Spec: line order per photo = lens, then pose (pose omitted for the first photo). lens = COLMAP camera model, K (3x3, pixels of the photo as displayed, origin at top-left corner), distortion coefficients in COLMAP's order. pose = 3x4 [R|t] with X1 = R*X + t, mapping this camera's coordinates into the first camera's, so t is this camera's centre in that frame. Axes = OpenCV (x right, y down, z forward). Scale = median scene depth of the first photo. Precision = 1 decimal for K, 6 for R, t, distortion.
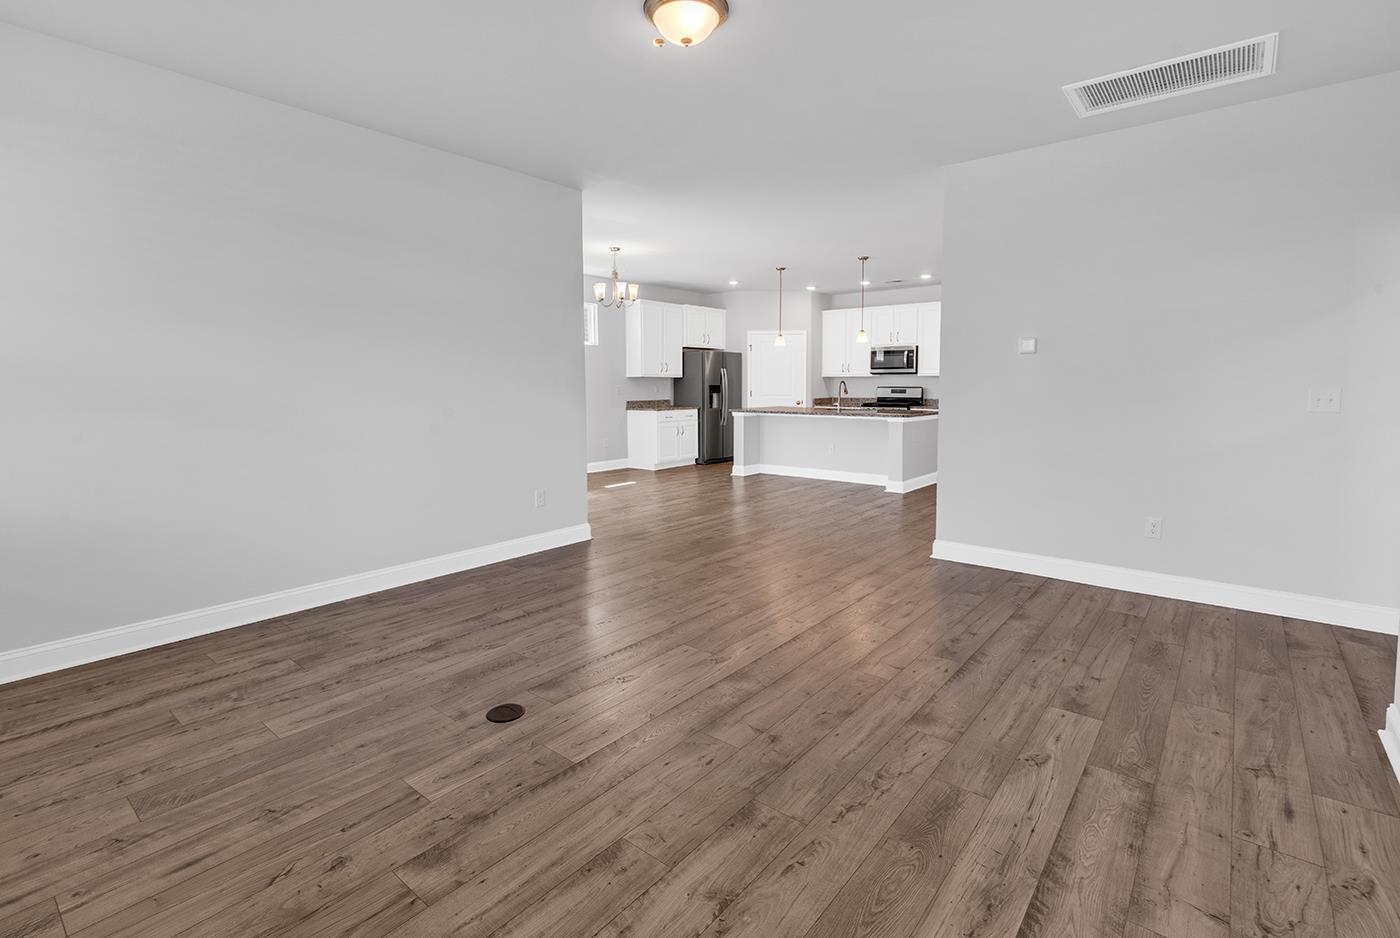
lens RADIAL K [[635.4, 0, 700.0], [0, 635.4, 469.0], [0, 0, 1]] dist [0.000003, -0.000023]
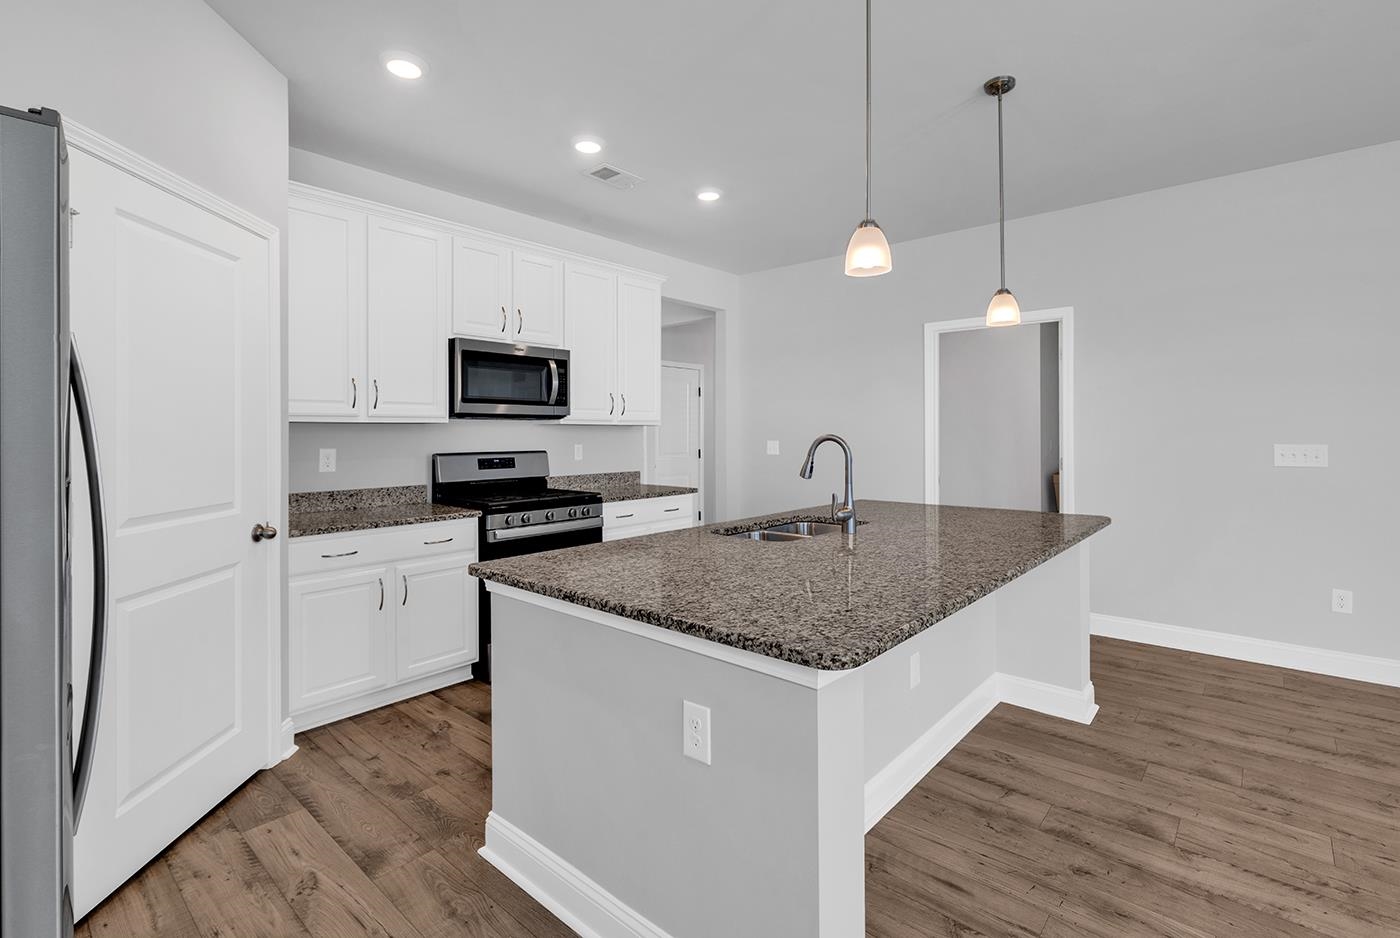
lens RADIAL K [[641.8, 0, 702.4], [0, 641.8, 510.0], [0, 0, 1]] dist [-0.000149, -0.000024]
pose [[0.017246, -0.109264, 0.993863, -0.065764], [0.137947, 0.984765, 0.105870, -0.118081], [-0.990289, 0.135275, 0.032056, 0.865862]]
